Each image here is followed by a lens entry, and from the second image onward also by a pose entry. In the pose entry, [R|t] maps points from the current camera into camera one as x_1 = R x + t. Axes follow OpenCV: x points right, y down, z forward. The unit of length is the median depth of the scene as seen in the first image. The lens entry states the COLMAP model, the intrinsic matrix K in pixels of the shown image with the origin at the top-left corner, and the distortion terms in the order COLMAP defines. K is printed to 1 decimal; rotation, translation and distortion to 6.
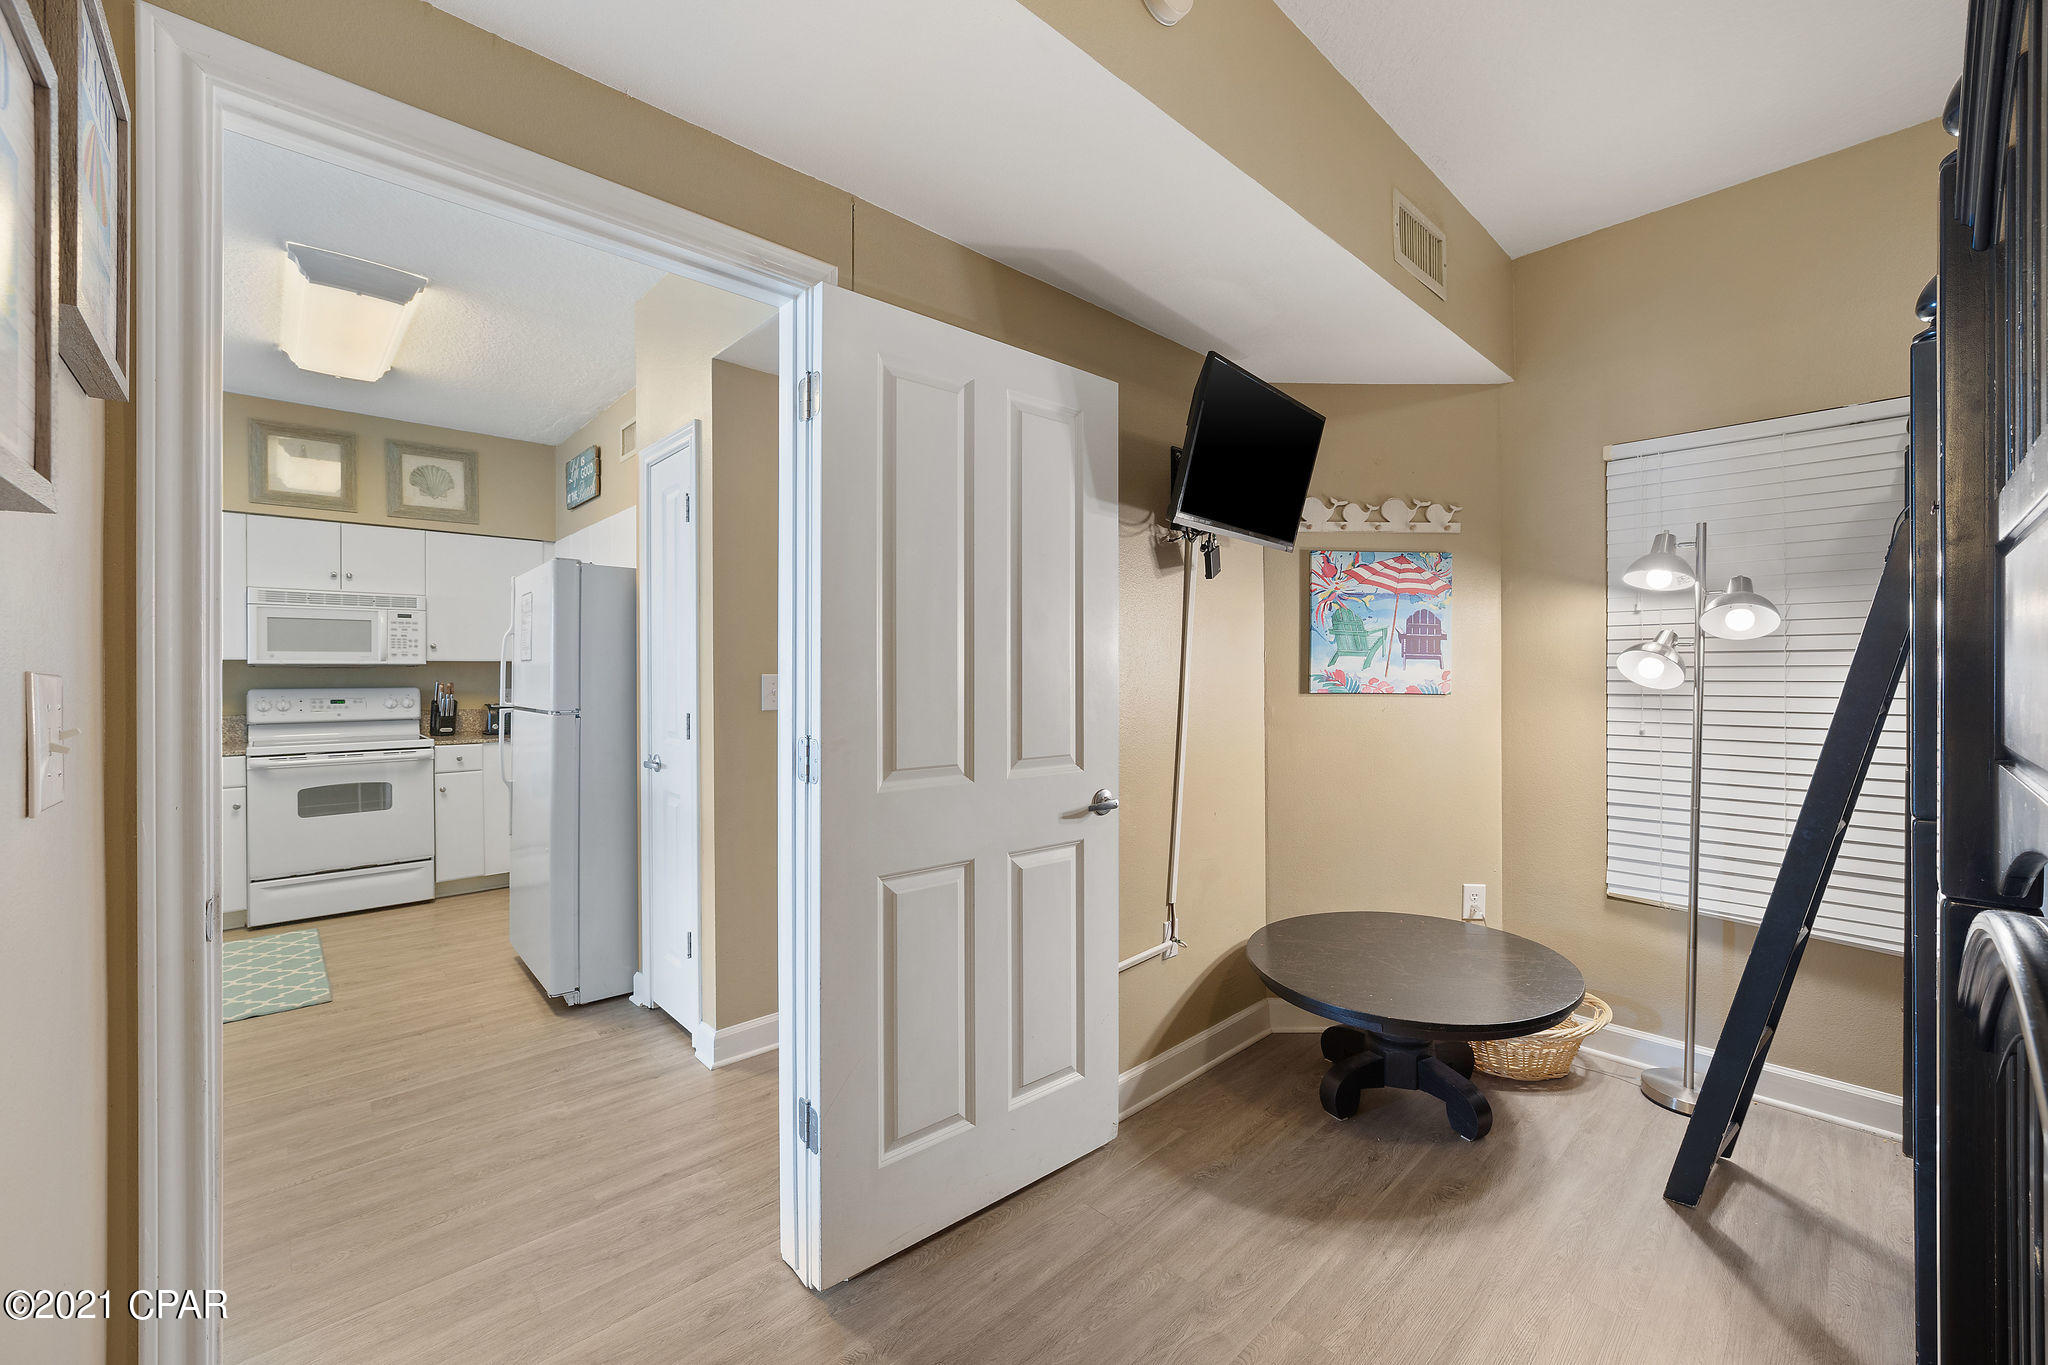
lens RADIAL K [[822.4, 0, 1029.3], [0, 822.4, 671.4], [0, 0, 1]] dist [-0.008251, 0.000192]
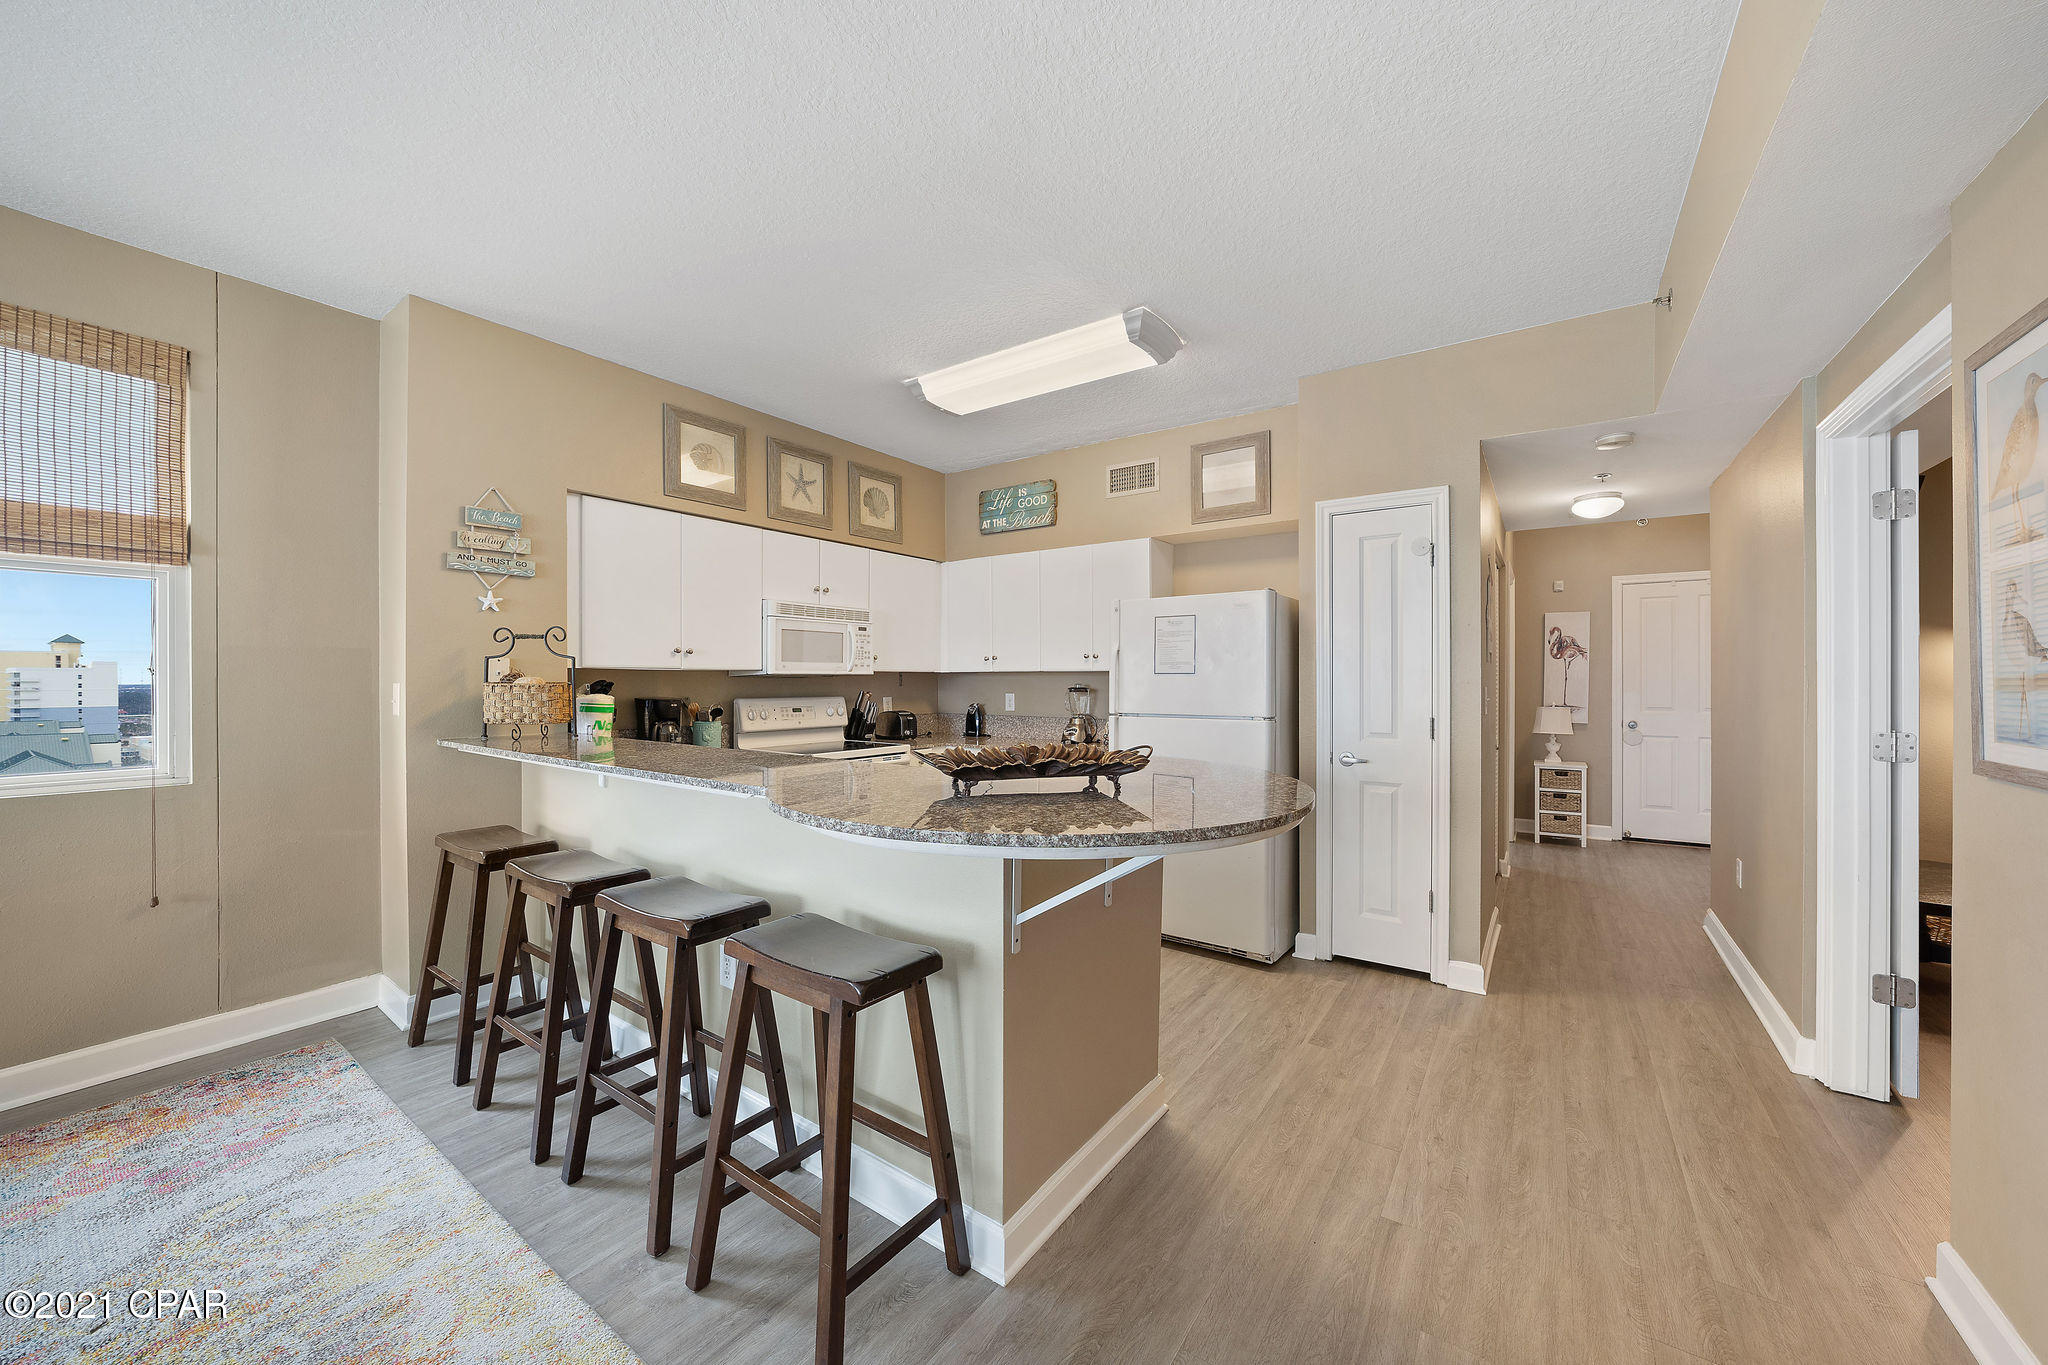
lens RADIAL K [[748.0, 0, 1029.9], [0, 748.0, 681.7], [0, 0, 1]] dist [-0.026040, 0.006831]
pose [[0.978103, 0.002583, 0.208106, -0.932482], [-0.003261, 0.999990, 0.002916, -0.003678], [-0.208096, -0.003531, 0.978102, 0.011363]]
